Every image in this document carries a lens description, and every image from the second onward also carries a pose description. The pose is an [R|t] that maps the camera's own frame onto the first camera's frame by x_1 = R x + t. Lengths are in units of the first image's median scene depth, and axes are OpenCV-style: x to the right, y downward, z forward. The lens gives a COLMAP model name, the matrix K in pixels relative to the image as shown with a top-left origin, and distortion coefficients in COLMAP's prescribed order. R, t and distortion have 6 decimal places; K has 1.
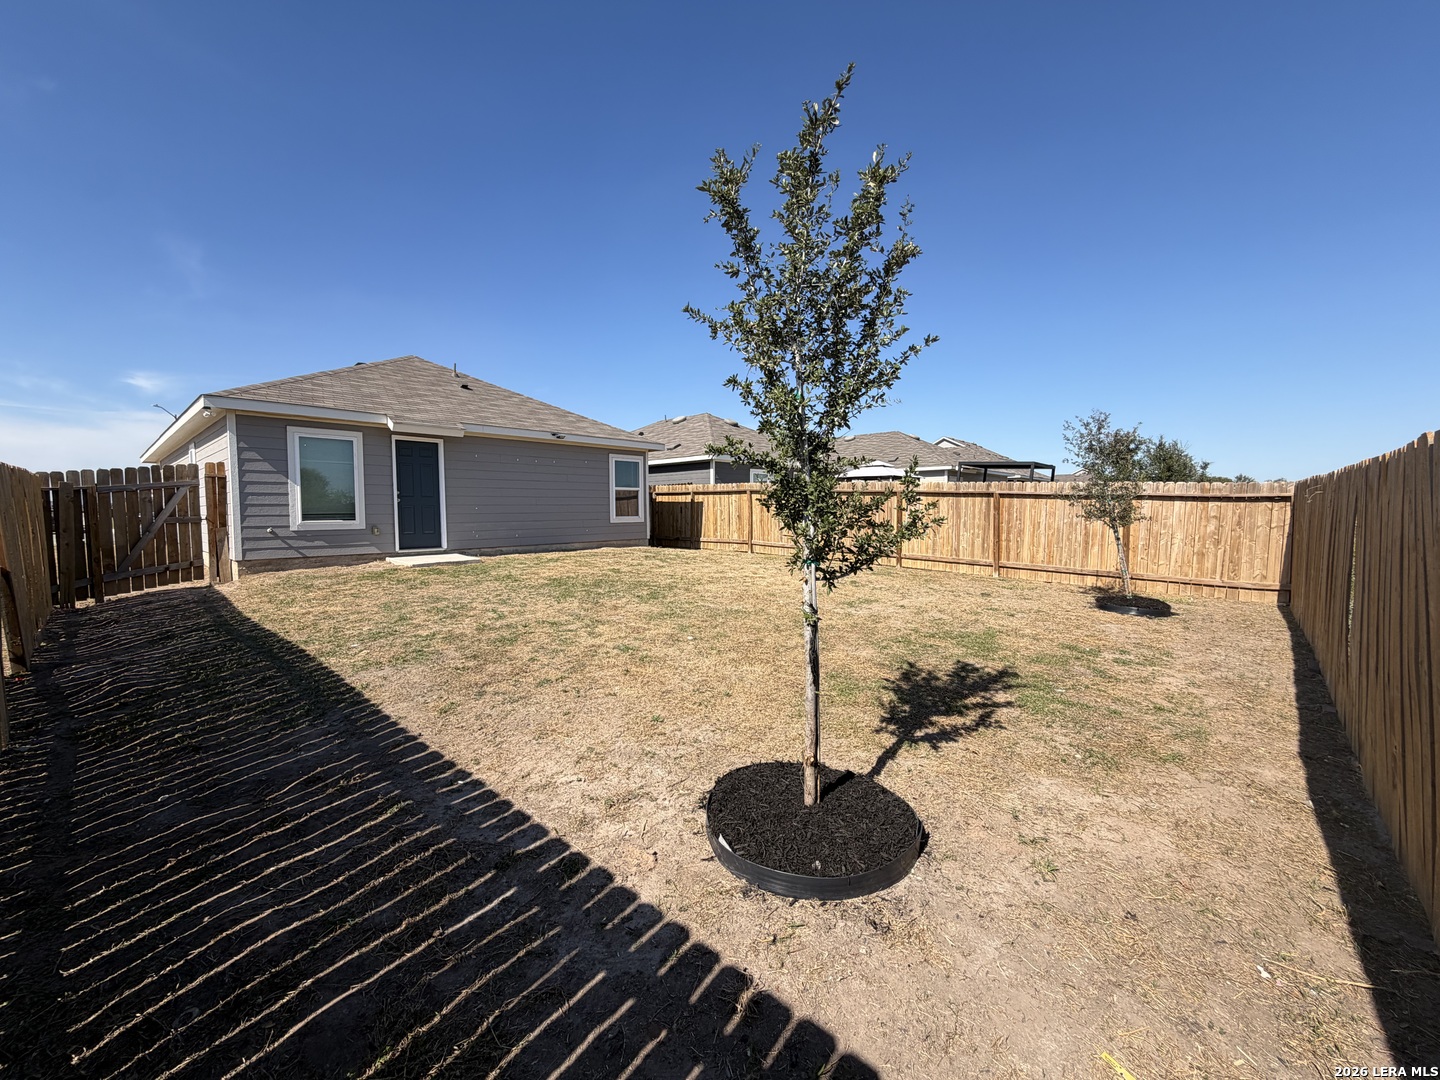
lens RADIAL K [[583.6, 0, 720.0], [0, 583.6, 540.0], [0, 0, 1]] dist [0.001369, 0.000133]
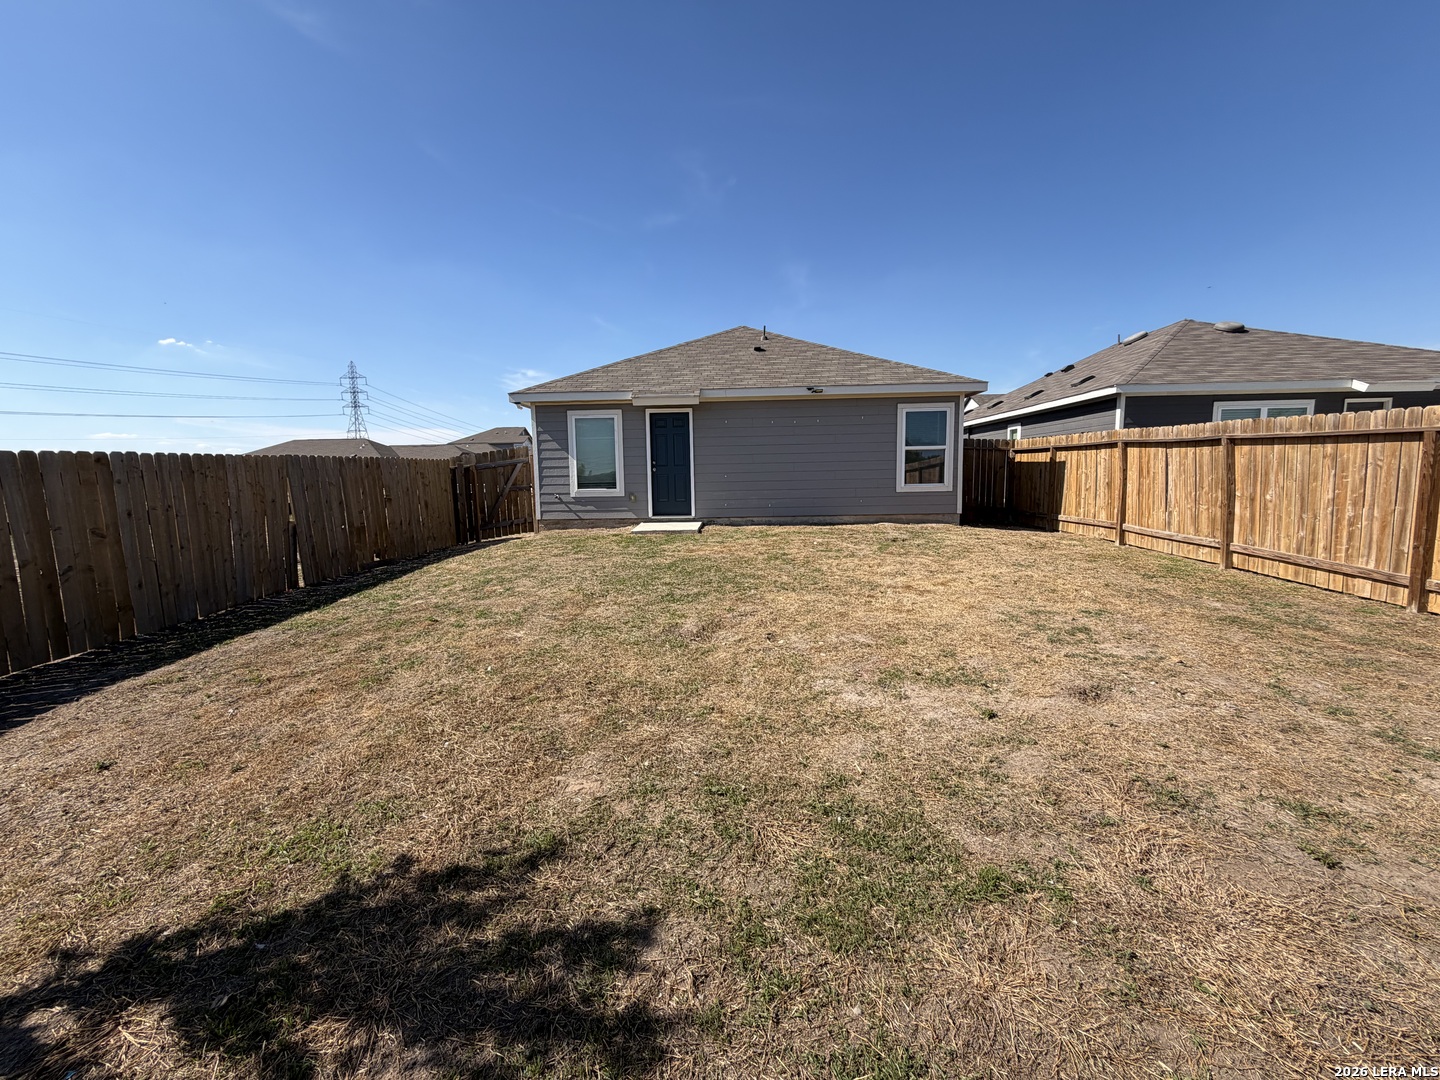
lens RADIAL K [[582.0, 0, 716.2], [0, 582.0, 536.0], [0, 0, 1]] dist [0.000865, -0.000016]
pose [[0.634082, 0.075260, -0.769595, 0.337201], [-0.026326, 0.996777, 0.075786, -0.029290], [0.772818, -0.027794, 0.634019, 0.384755]]
